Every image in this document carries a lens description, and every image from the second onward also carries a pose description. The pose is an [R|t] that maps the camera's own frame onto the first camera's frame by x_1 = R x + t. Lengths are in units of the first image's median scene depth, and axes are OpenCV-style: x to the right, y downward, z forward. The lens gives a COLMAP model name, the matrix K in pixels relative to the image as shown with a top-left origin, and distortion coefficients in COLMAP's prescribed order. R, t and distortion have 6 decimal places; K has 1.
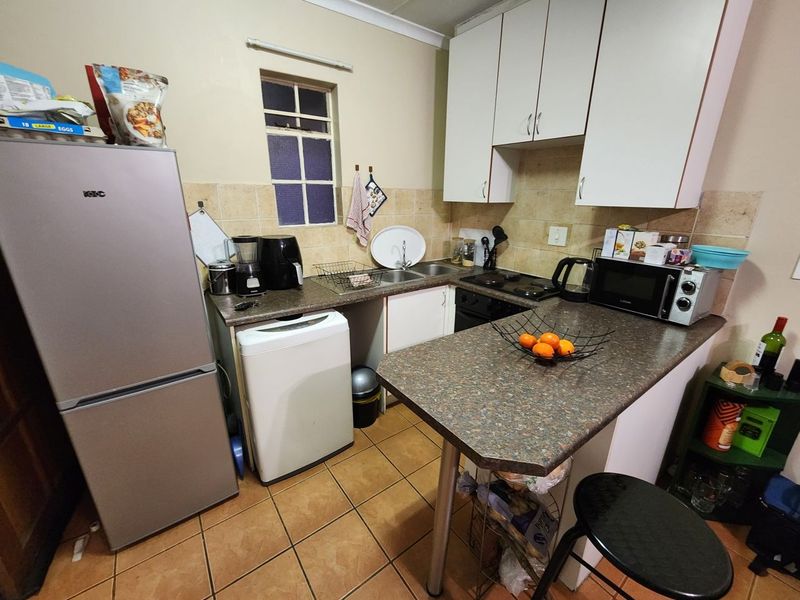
lens RADIAL K [[329.4, 0, 402.6], [0, 329.4, 299.3], [0, 0, 1]] dist [-0.001600, 0.000614]
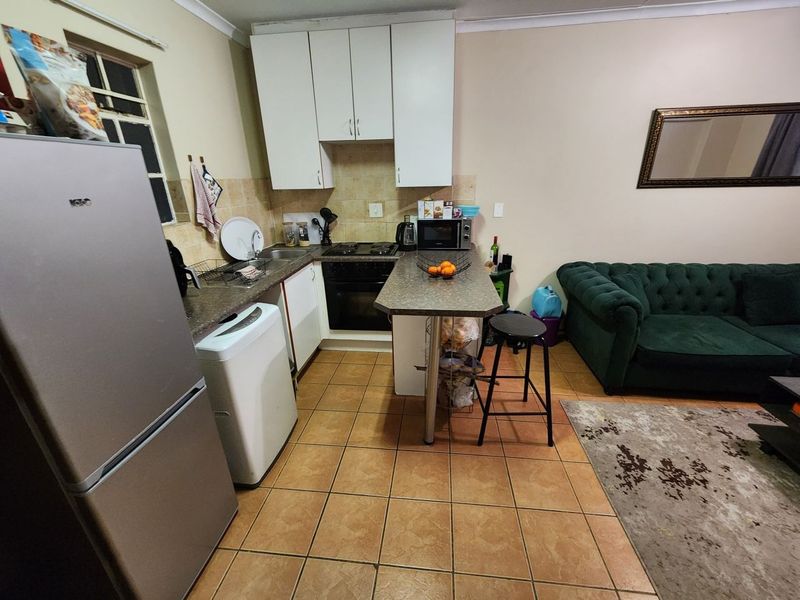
lens RADIAL K [[329.4, 0, 402.6], [0, 329.4, 299.3], [0, 0, 1]] dist [-0.001600, 0.000614]
pose [[0.682263, -0.280772, 0.675043, -0.528347], [0.250343, 0.957219, 0.145117, -0.008502], [-0.686910, 0.069984, 0.723365, -0.050566]]
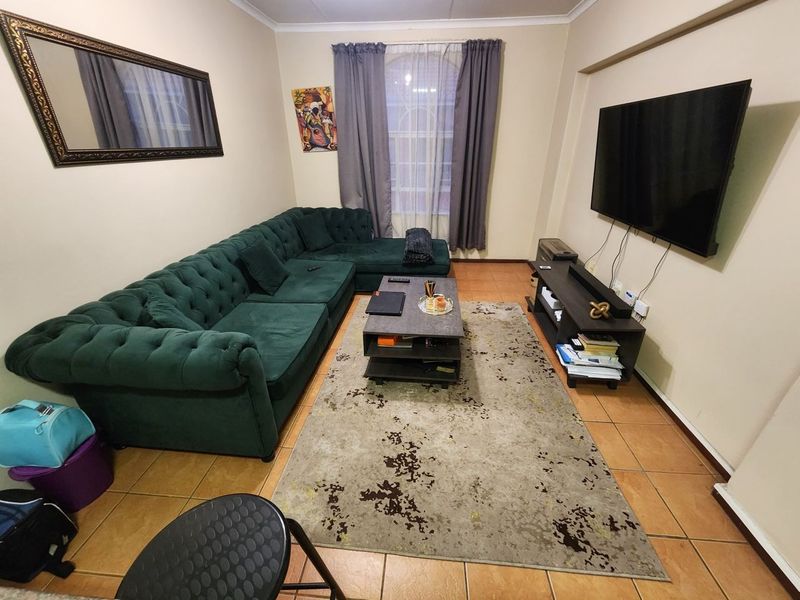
lens RADIAL K [[329.4, 0, 403.1], [0, 329.4, 298.2], [0, 0, 1]] dist [-0.002243, -0.000146]
pose [[-0.753021, -0.294084, 0.588620, 0.036792], [0.191147, 0.758219, 0.623351, -0.094403], [-0.629620, 0.581910, -0.514742, 0.292151]]
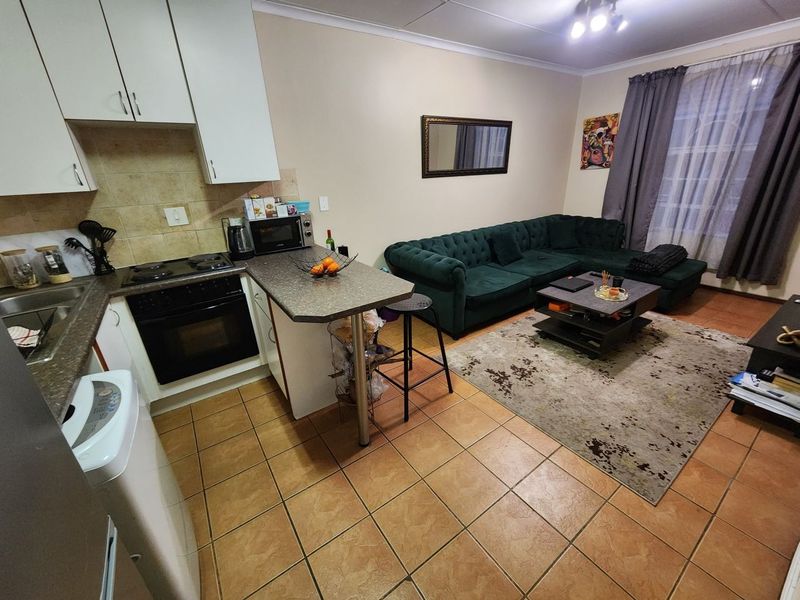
lens RADIAL K [[329.4, 0, 402.6], [0, 329.4, 299.3], [0, 0, 1]] dist [-0.001600, 0.000614]
pose [[0.024869, -0.385157, 0.922516, -0.640361], [0.337827, 0.871751, 0.354855, -0.098376], [-0.940879, 0.302826, 0.151797, 0.258684]]
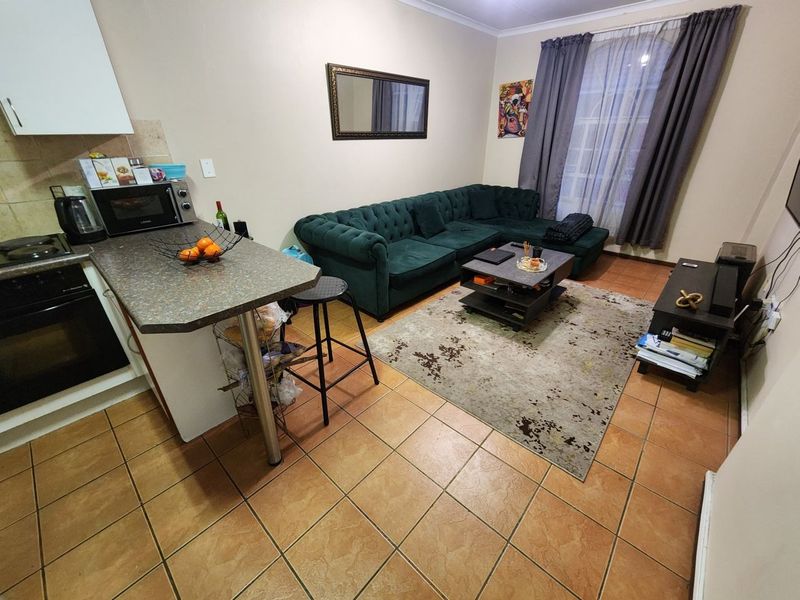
lens RADIAL K [[329.4, 0, 402.6], [0, 329.4, 299.3], [0, 0, 1]] dist [-0.001600, 0.000614]
pose [[-0.191317, -0.452312, 0.871098, -0.503069], [0.299814, 0.818145, 0.490664, -0.053785], [-0.934617, 0.355039, -0.020916, 0.225240]]
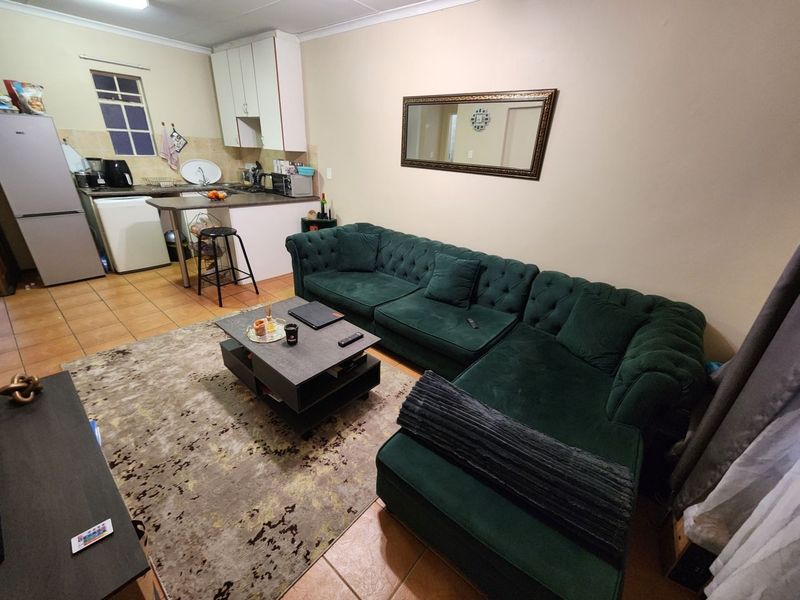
lens RADIAL K [[329.4, 0, 402.6], [0, 329.4, 299.3], [0, 0, 1]] dist [-0.001600, 0.000614]
pose [[0.970685, -0.059580, 0.232852, 0.761802], [0.029862, 0.991178, 0.129130, 0.420896], [-0.238491, -0.118391, 0.963901, -1.360550]]
